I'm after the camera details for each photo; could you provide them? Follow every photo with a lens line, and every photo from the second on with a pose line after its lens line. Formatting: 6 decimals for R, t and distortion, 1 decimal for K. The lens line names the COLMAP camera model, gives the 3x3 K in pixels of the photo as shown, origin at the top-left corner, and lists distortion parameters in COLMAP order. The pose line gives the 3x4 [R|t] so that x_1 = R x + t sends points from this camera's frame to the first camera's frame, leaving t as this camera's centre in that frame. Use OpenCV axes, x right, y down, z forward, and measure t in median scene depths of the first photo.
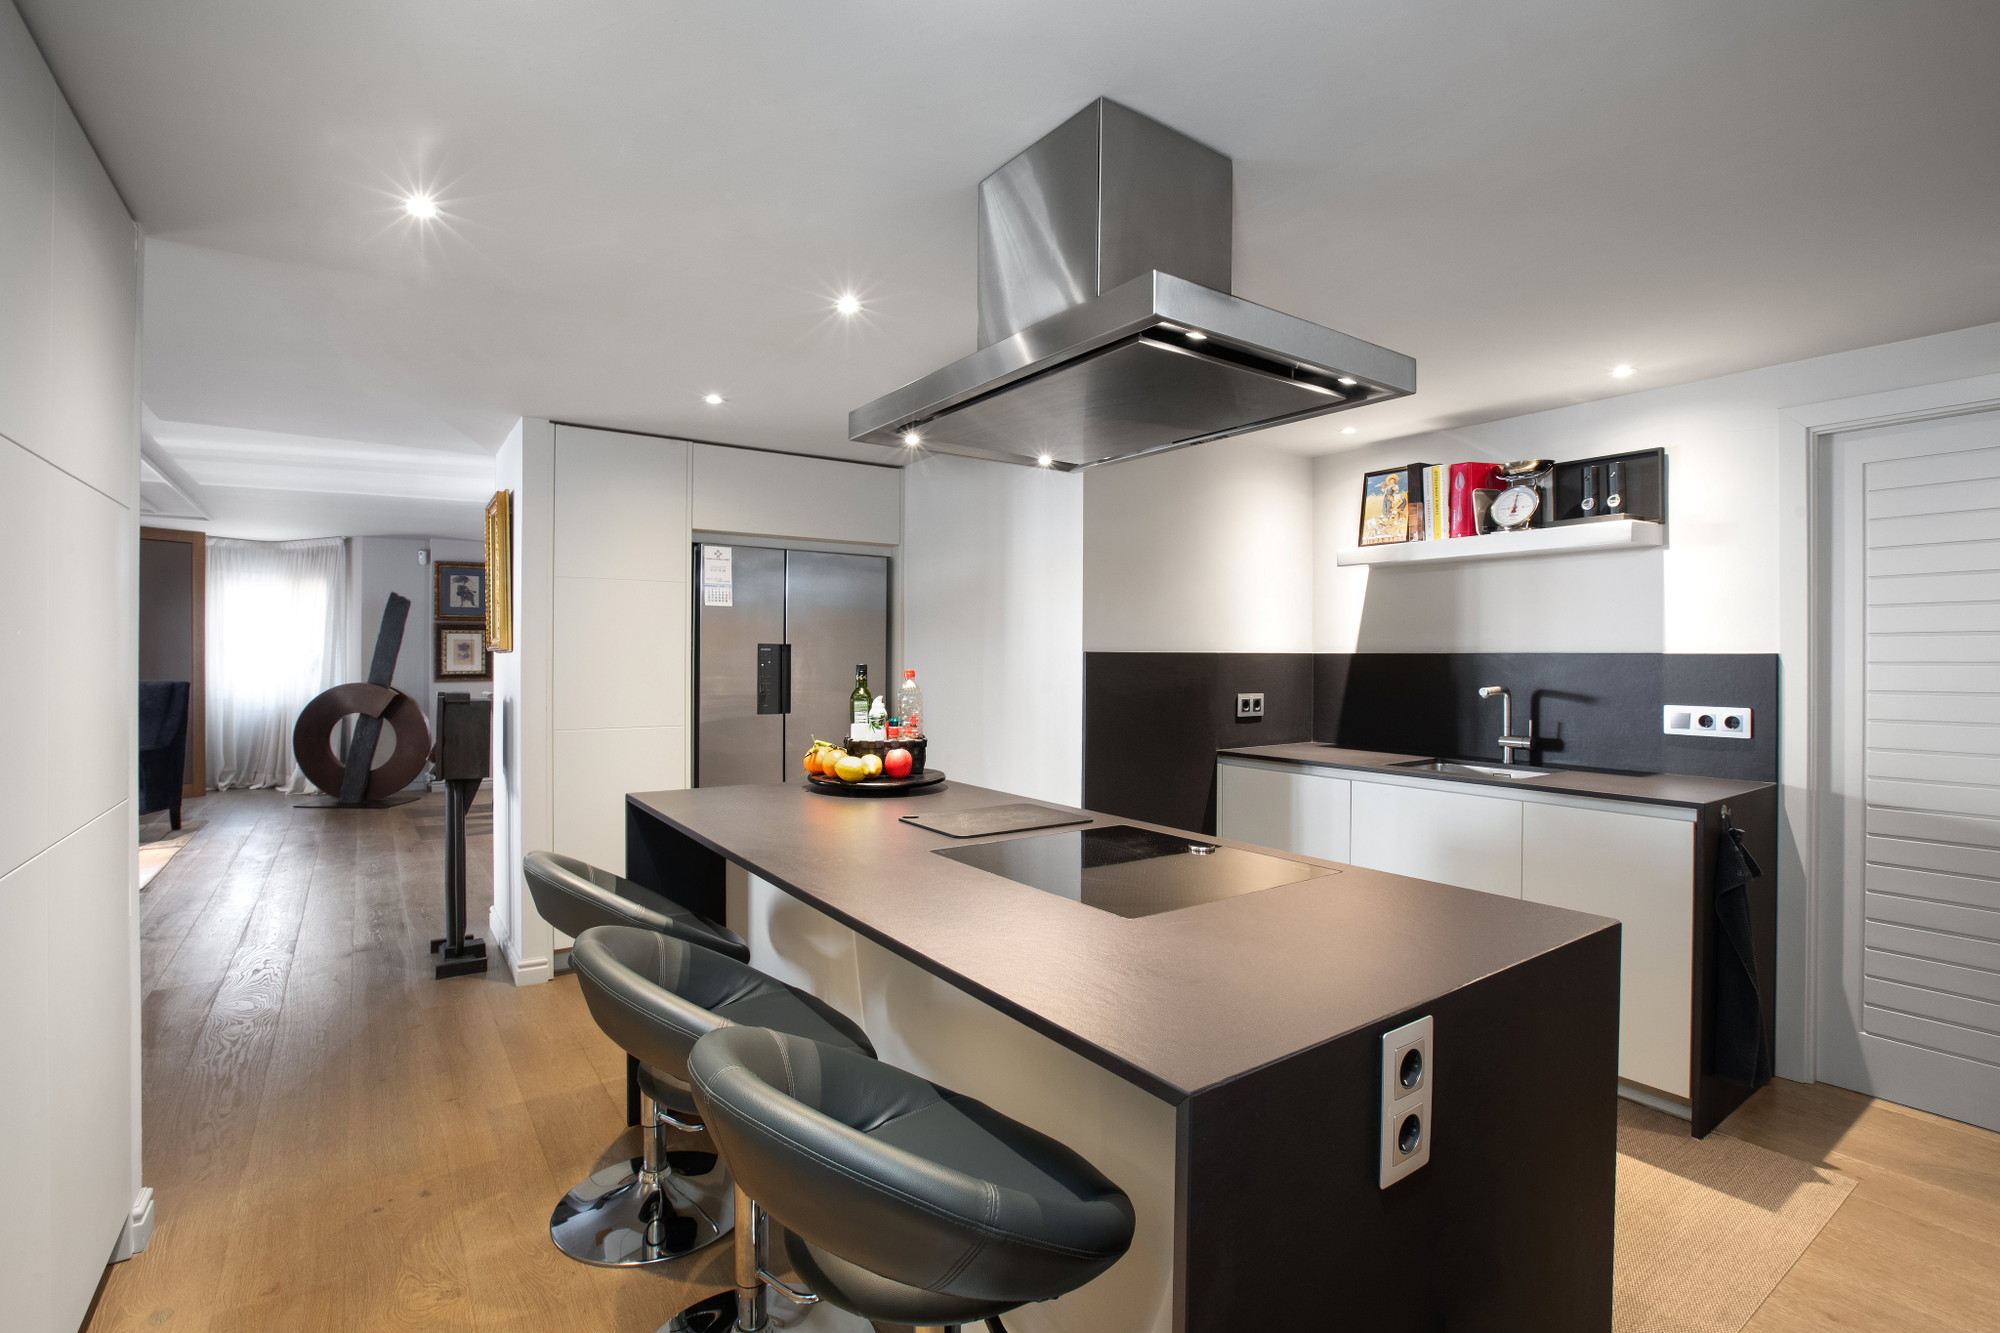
lens RADIAL K [[923.8, 0, 1000.0], [0, 923.8, 666.5], [0, 0, 1]] dist [-0.001125, -0.000161]
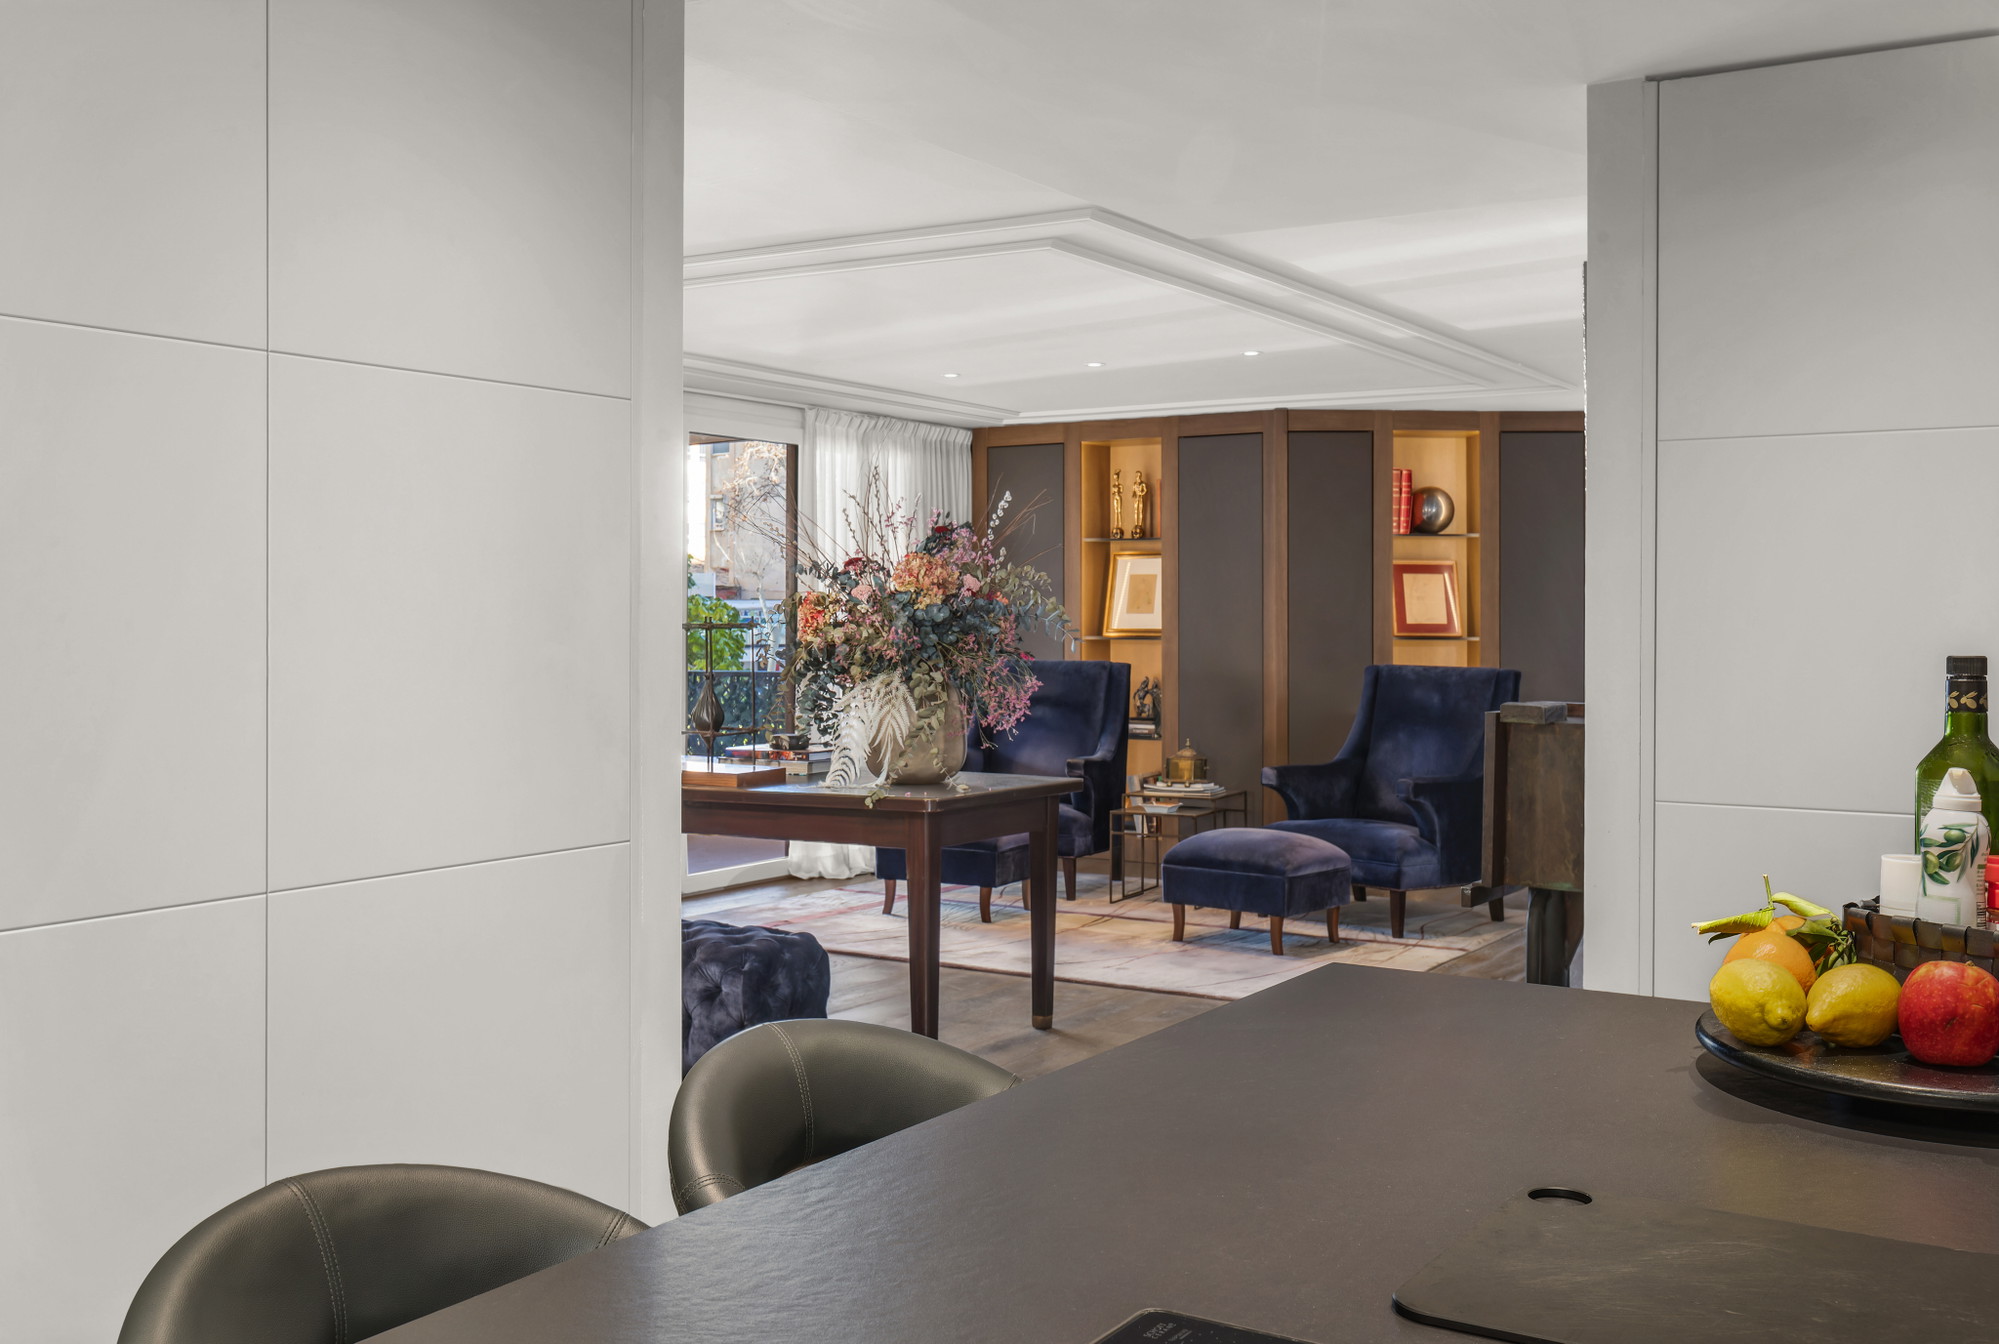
lens RADIAL K [[1949.2, 0, 1000.0], [0, 1949.2, 612.4], [0, 0, 1]] dist [0.000338, 0.000120]
pose [[0.398098, -0.007546, -0.917312, 0.218525], [-0.007628, 0.999904, -0.011536, -0.005766], [0.917311, 0.011590, 0.398002, 0.339823]]
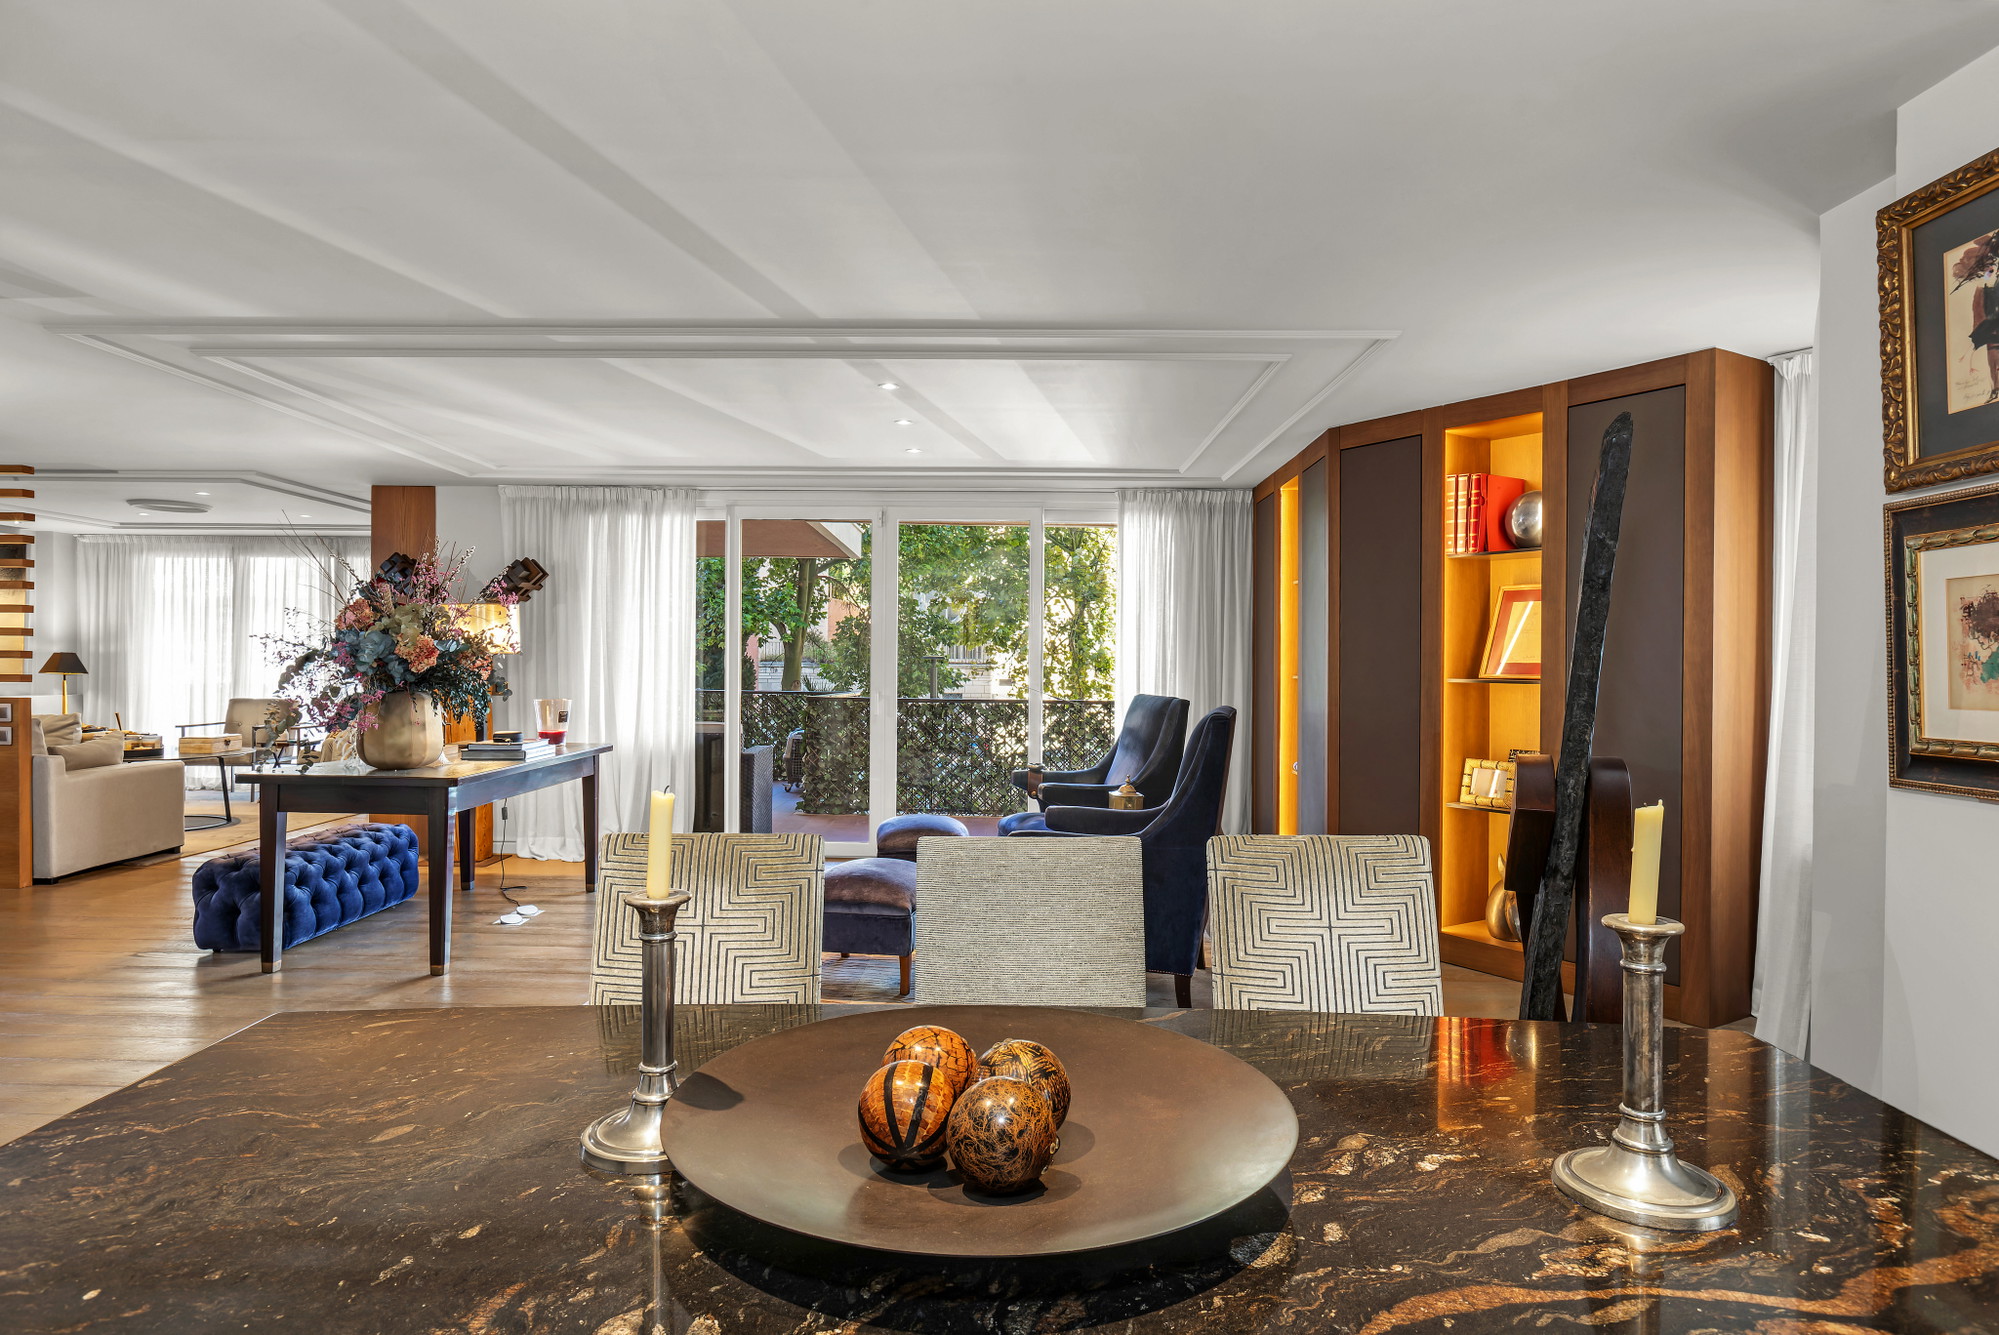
lens RADIAL K [[1181.0, 0, 1036.8], [0, 1181.0, 666.4], [0, 0, 1]] dist [0.004154, 0.000446]
pose [[-0.570373, -0.006430, -0.821361, -0.619467], [-0.016201, 0.999863, 0.003423, -0.017358], [0.821226, 0.015260, -0.570399, 2.214878]]
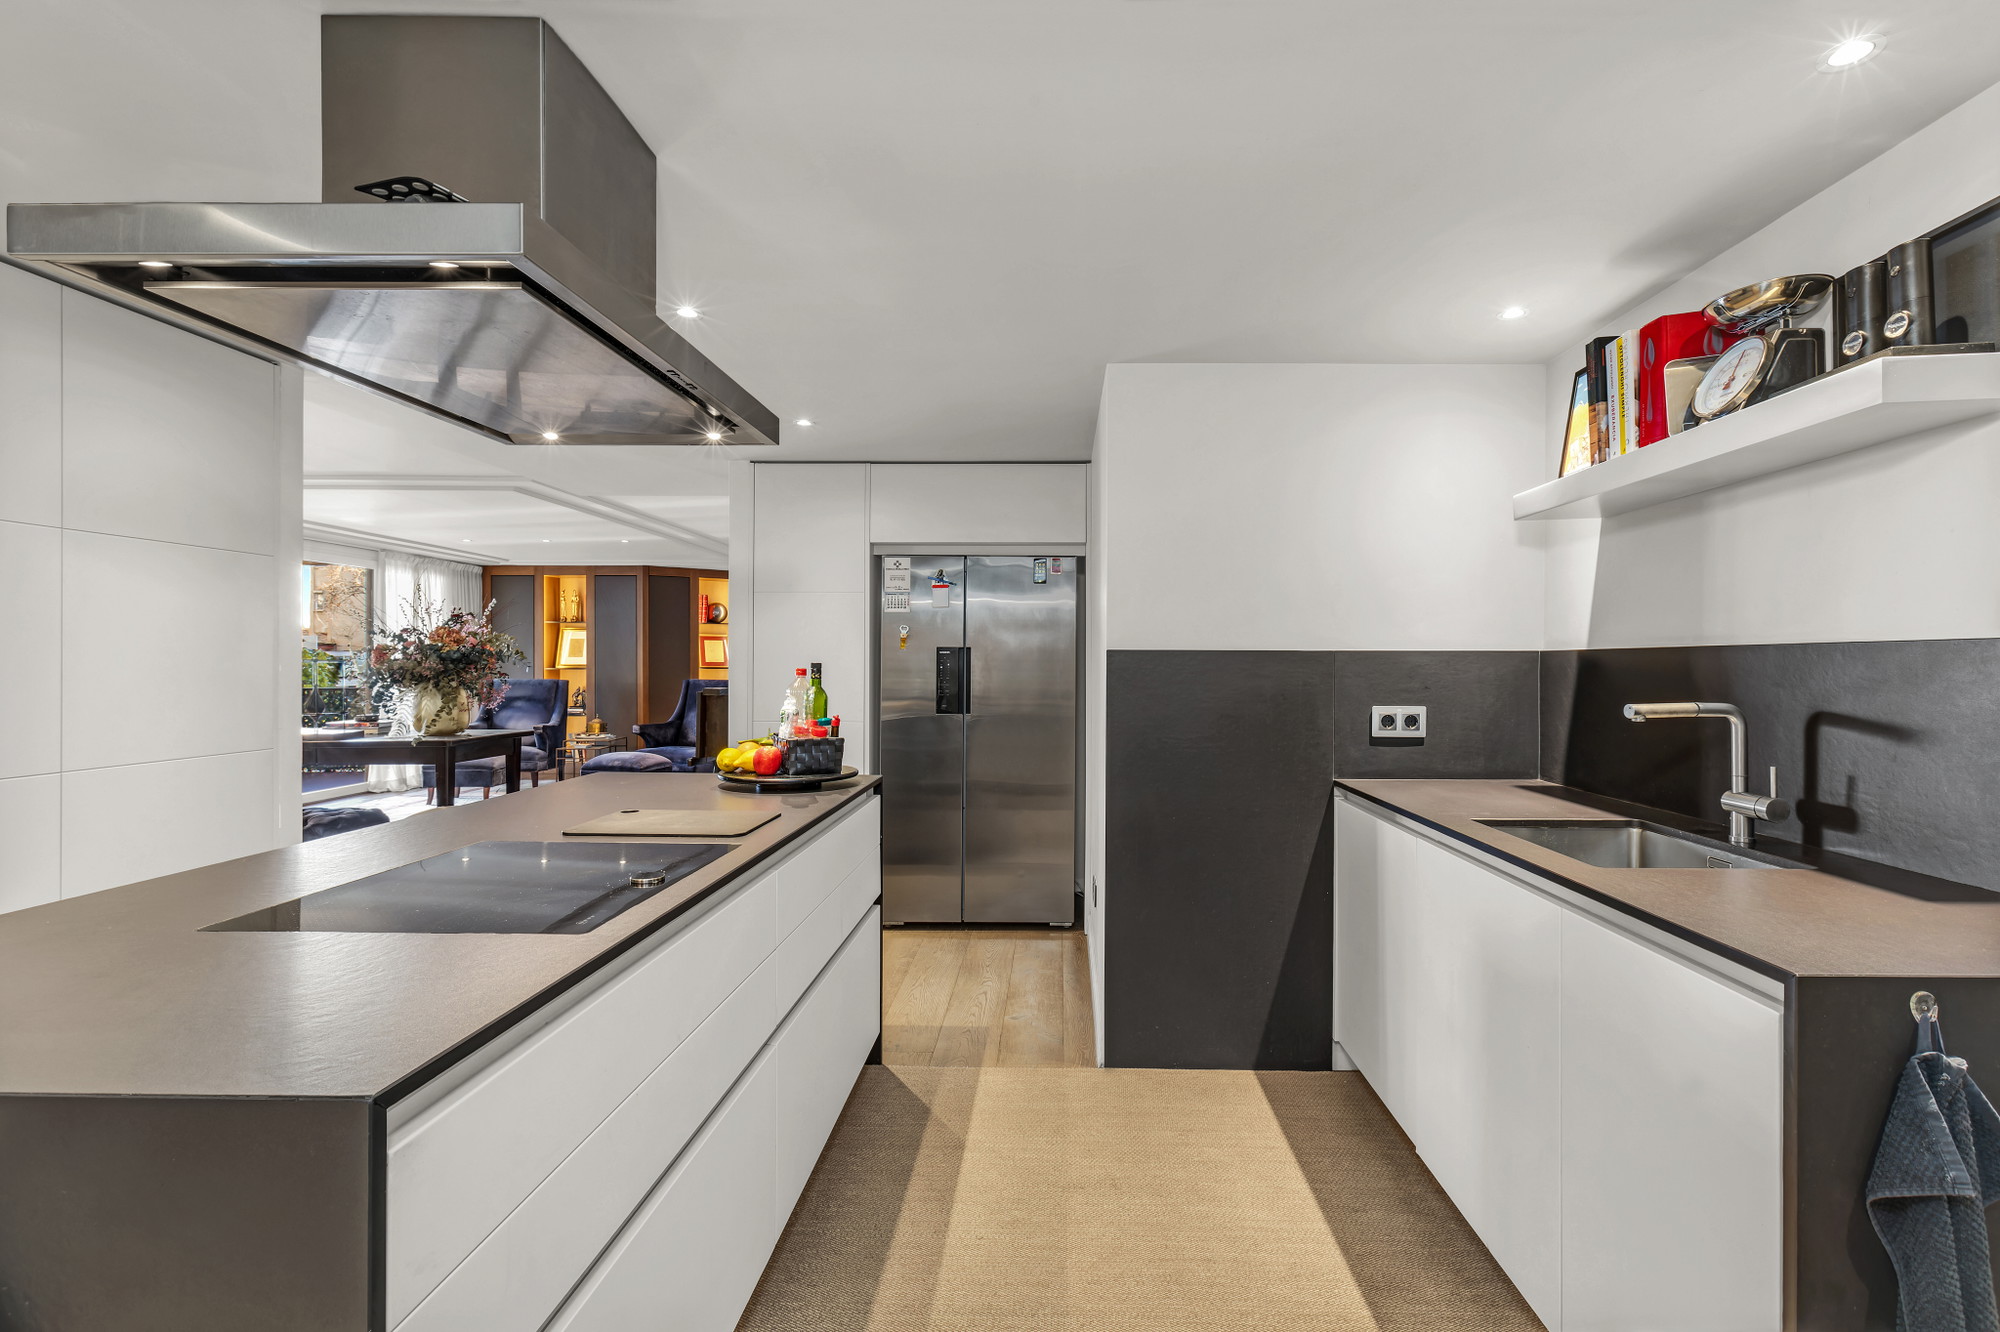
lens RADIAL K [[879.1, 0, 1029.4], [0, 879.1, 662.5], [0, 0, 1]] dist [0.014428, -0.000127]
pose [[0.808119, -0.004004, -0.589005, 0.443272], [-0.003067, 0.999935, -0.011005, 0.003699], [0.589011, 0.010699, 0.808054, 0.275307]]
